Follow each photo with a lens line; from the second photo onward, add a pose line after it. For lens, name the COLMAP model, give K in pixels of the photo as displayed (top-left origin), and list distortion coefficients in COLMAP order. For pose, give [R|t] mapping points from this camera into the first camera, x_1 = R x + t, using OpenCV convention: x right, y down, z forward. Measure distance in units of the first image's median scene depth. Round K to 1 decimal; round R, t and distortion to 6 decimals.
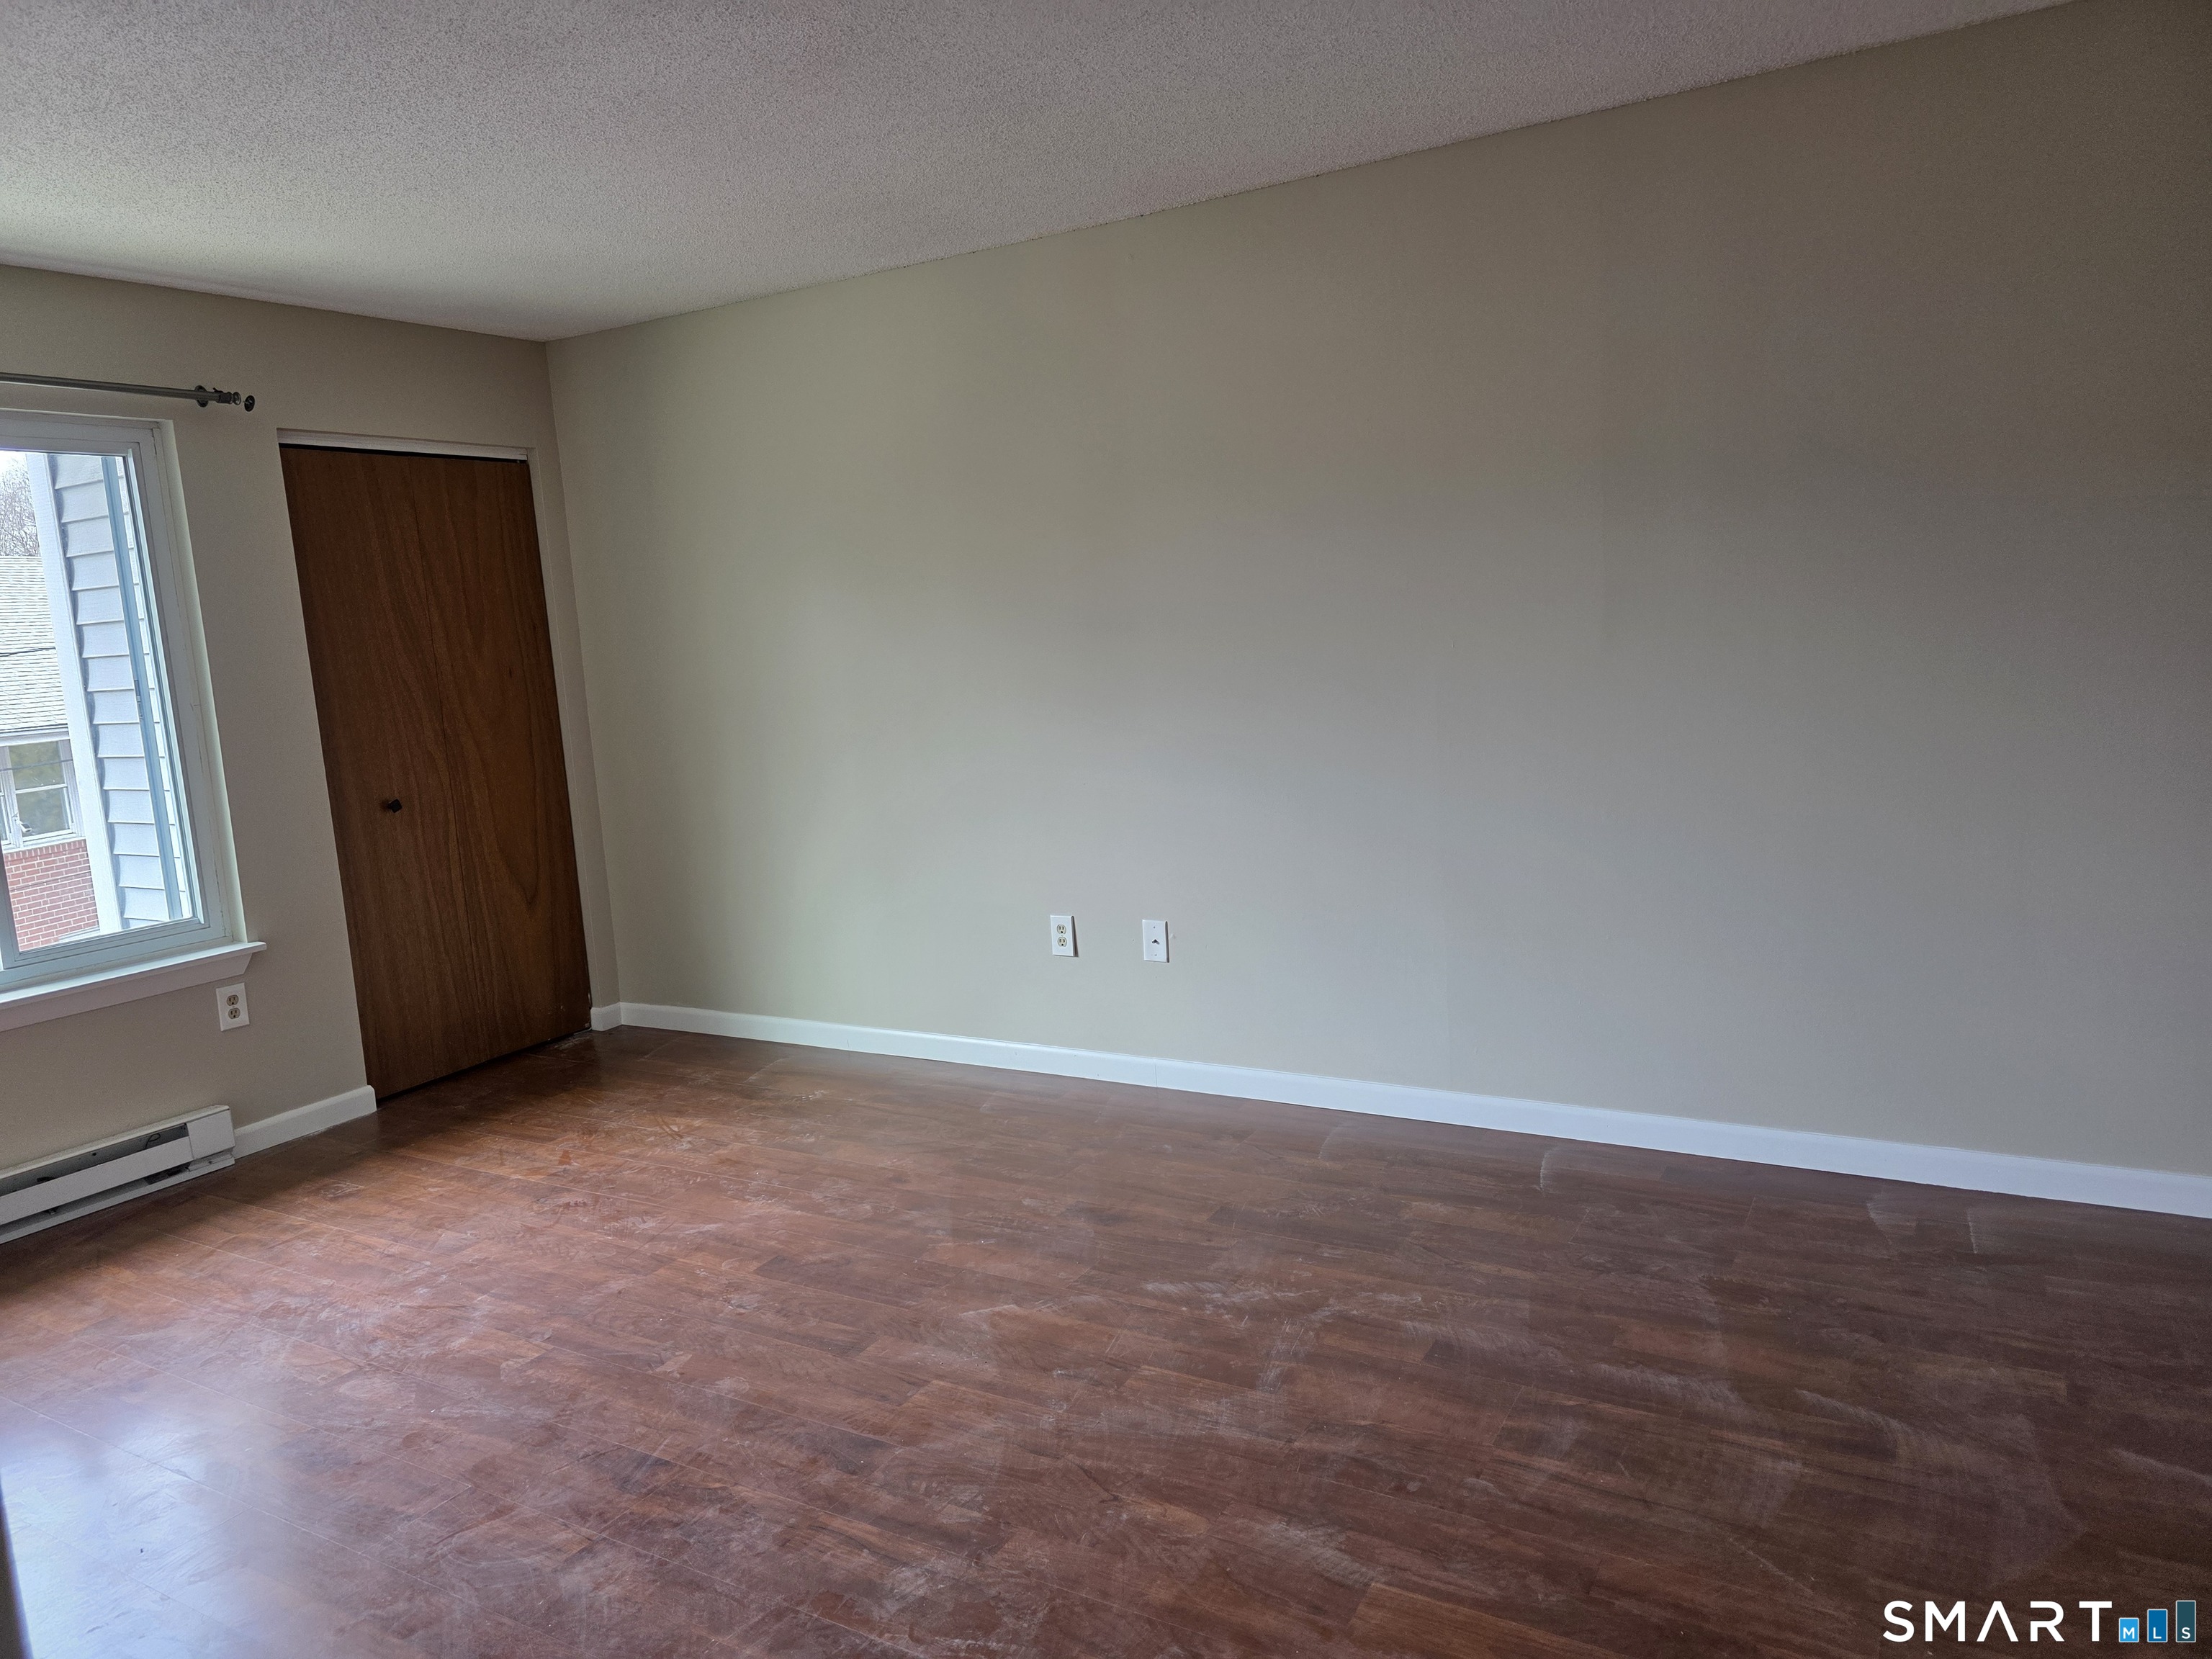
lens RADIAL K [[1488.4, 0, 1109.5], [0, 1488.4, 802.1], [0, 0, 1]] dist [0.059527, -0.067243]
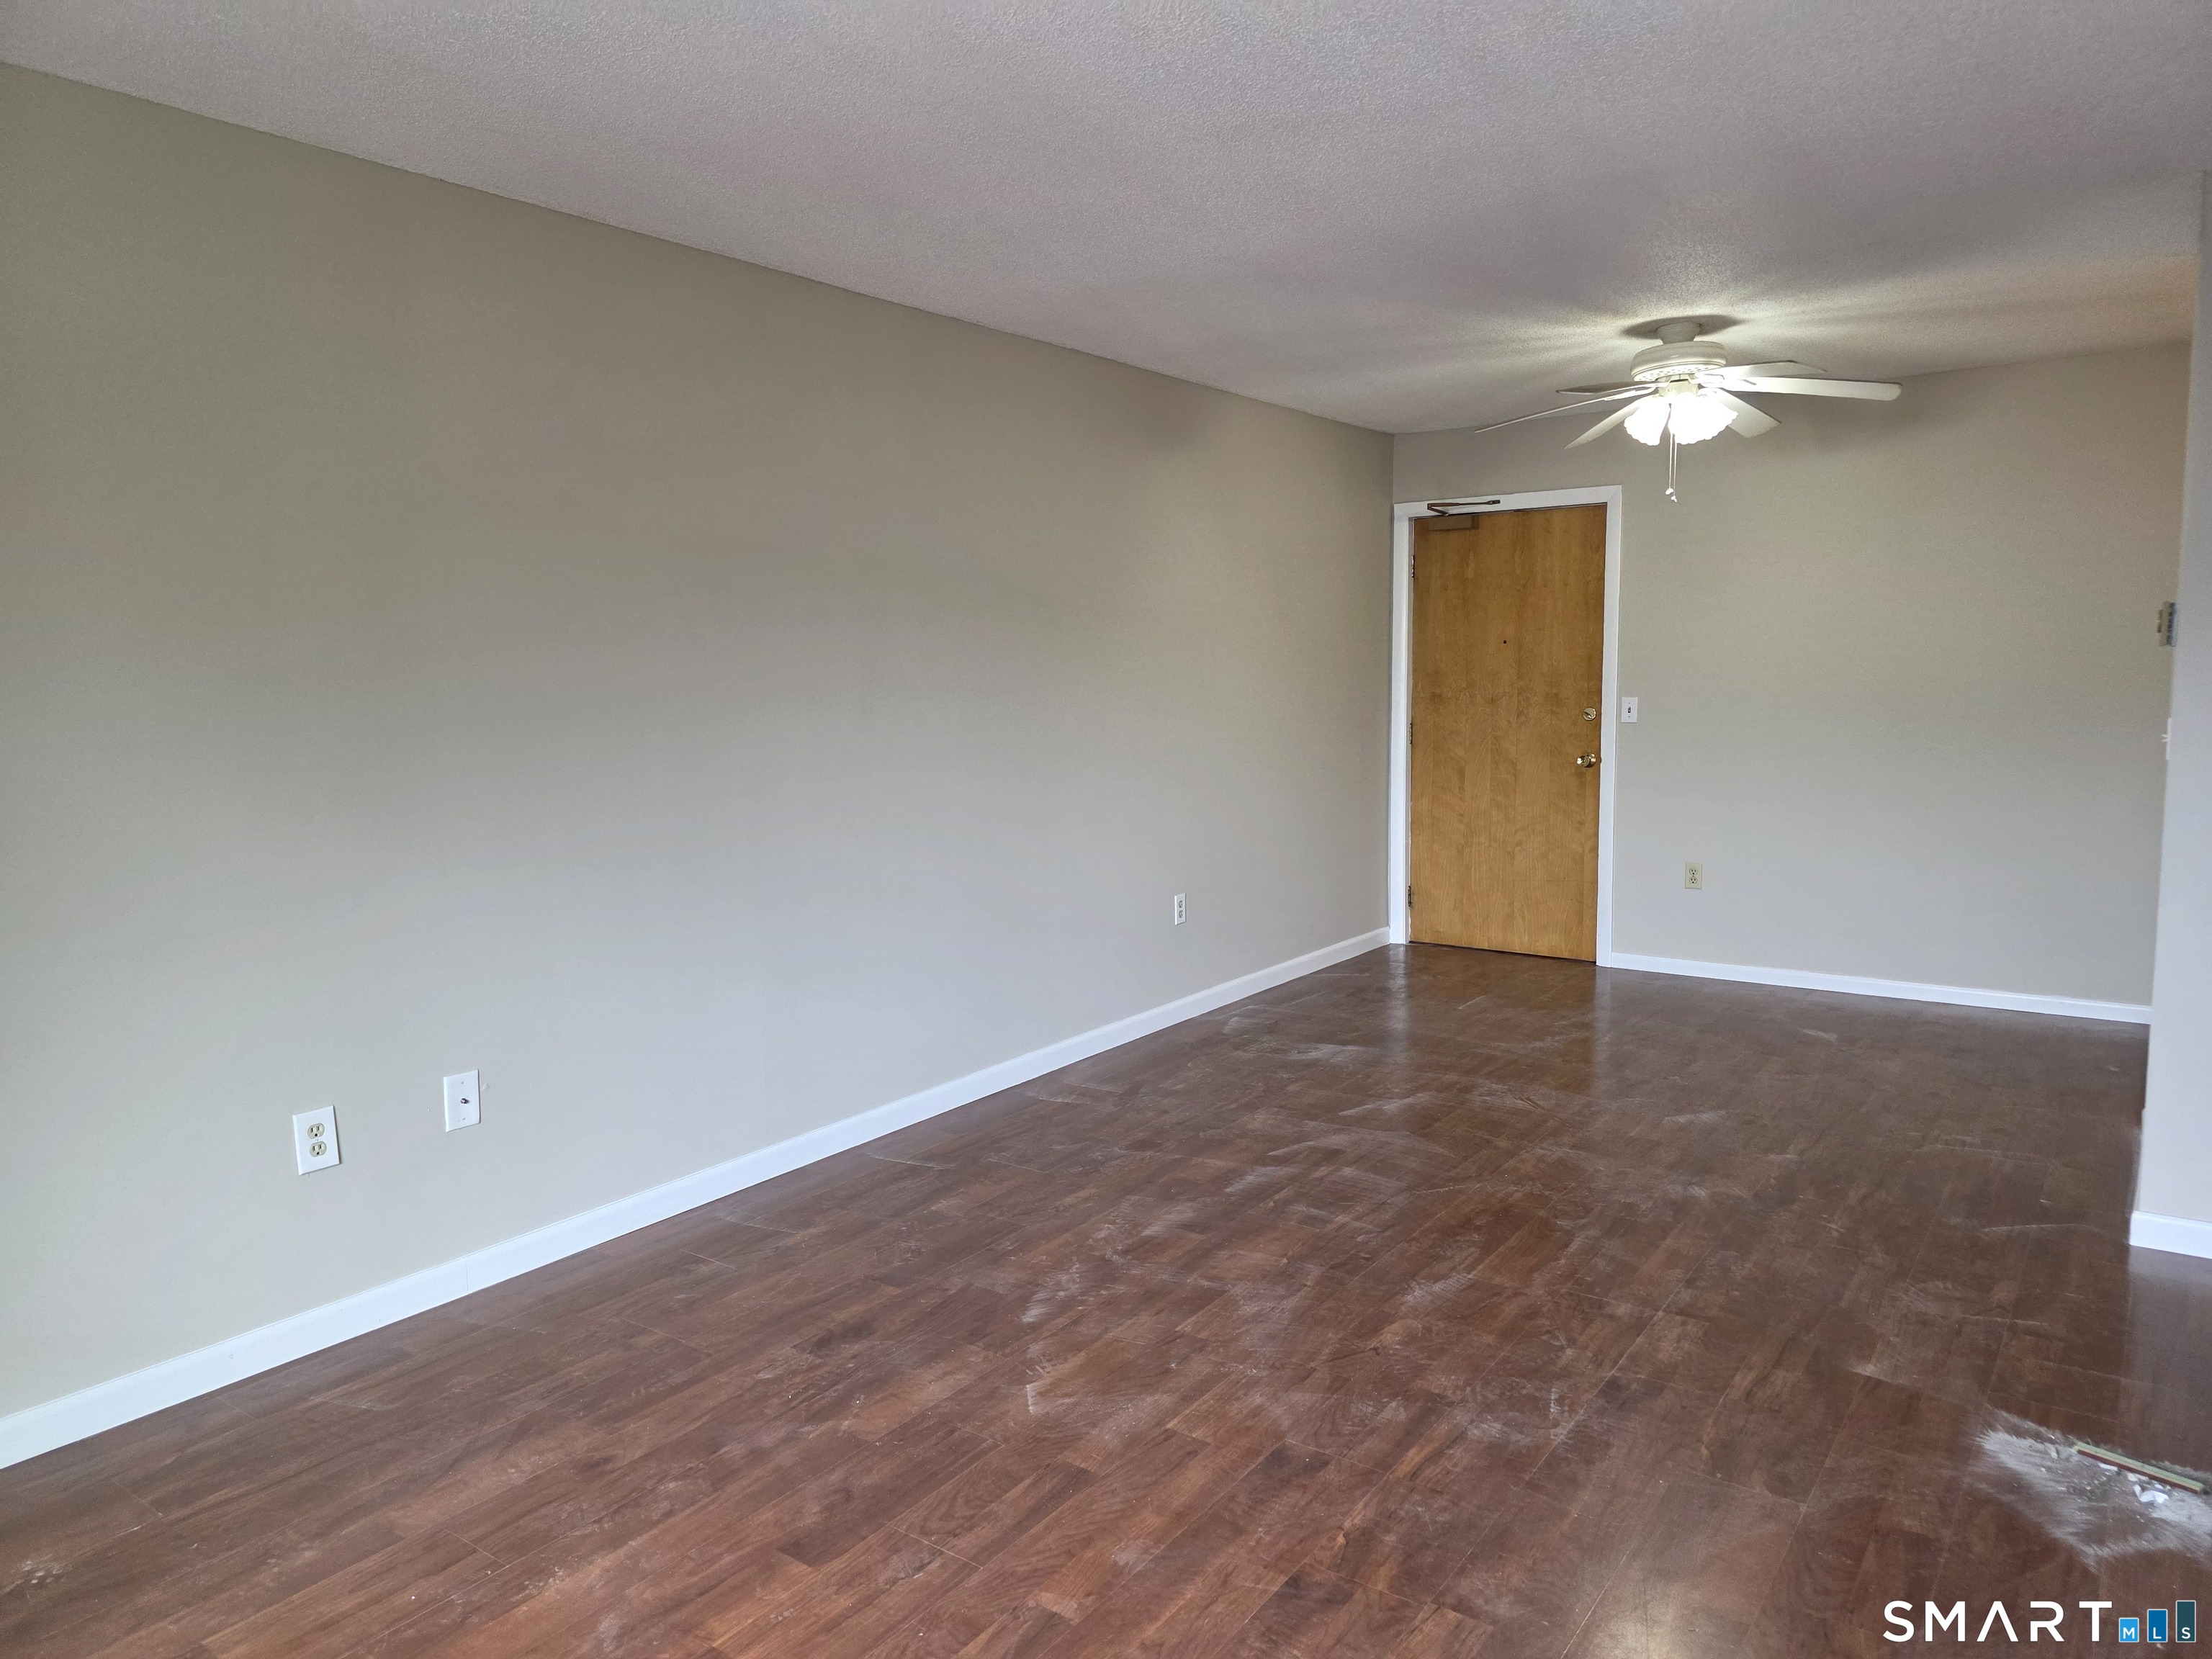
lens RADIAL K [[1488.4, 0, 1109.5], [0, 1488.4, 802.1], [0, 0, 1]] dist [0.059527, -0.067243]
pose [[0.094358, -0.032923, 0.994994, -1.030806], [0.135928, 0.990519, 0.019884, -0.042574], [-0.986215, 0.133372, 0.097939, 0.840366]]
